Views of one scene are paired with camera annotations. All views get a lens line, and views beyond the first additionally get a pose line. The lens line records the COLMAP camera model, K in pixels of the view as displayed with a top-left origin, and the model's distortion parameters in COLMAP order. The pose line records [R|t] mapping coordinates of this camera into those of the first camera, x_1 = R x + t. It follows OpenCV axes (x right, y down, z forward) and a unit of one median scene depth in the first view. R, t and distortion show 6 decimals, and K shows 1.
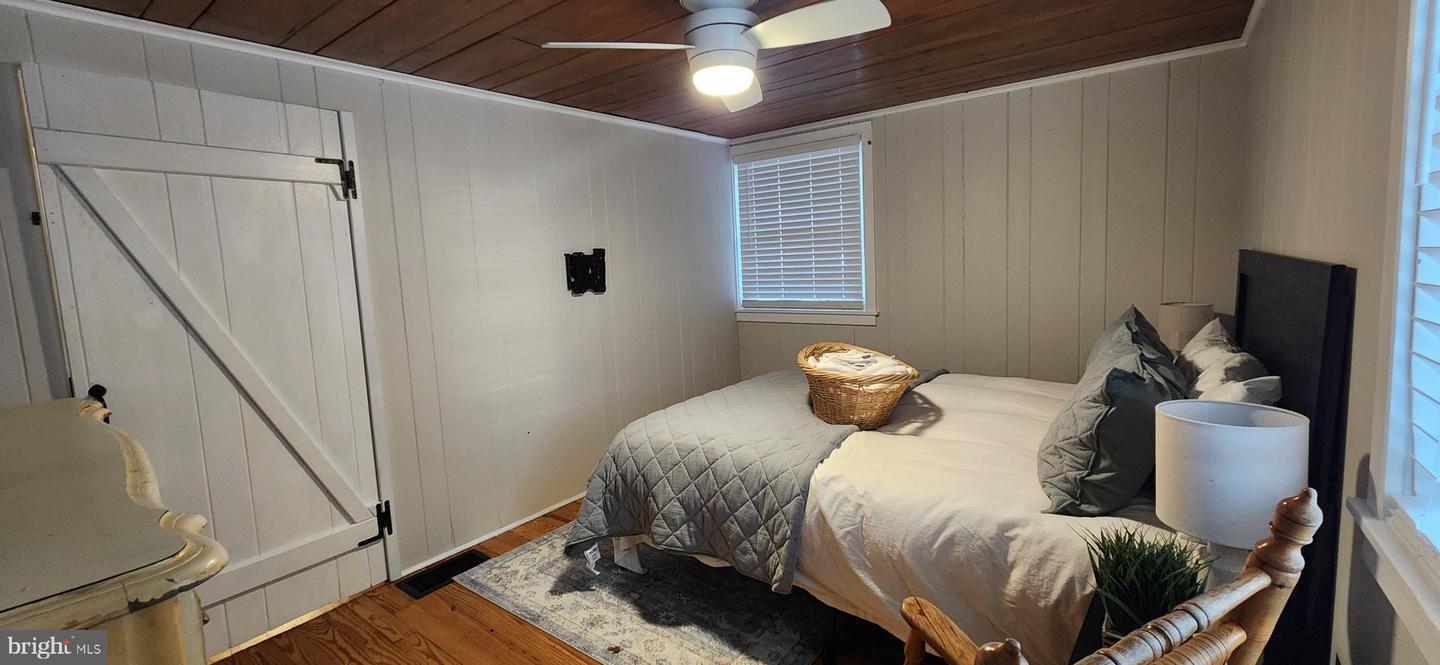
lens RADIAL K [[584.6, 0, 726.1], [0, 584.6, 323.2], [0, 0, 1]] dist [-0.001874, -0.000074]
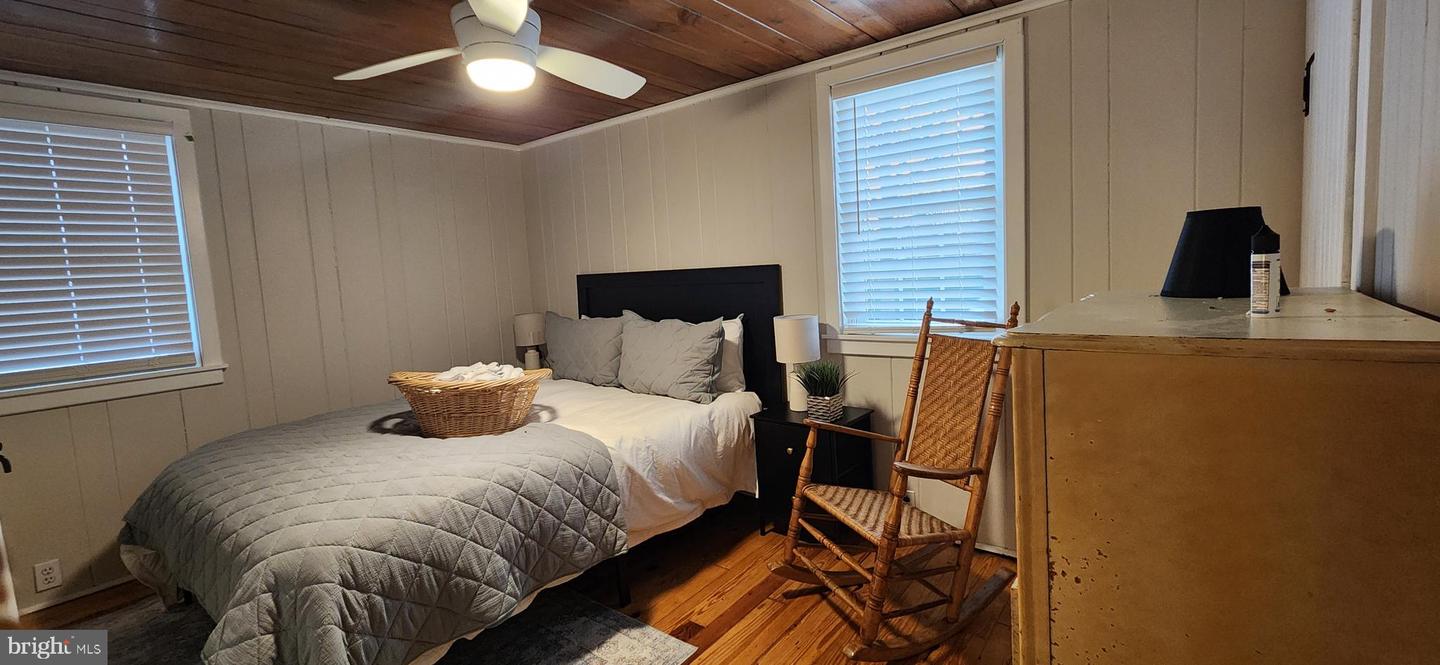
lens RADIAL K [[584.6, 0, 728.3], [0, 584.6, 325.1], [0, 0, 1]] dist [-0.001874, -0.000074]
pose [[0.005622, -0.051911, 0.998636, -0.949784], [0.166514, 0.984758, 0.050252, 0.003028], [-0.986023, 0.166004, 0.014180, 0.668122]]
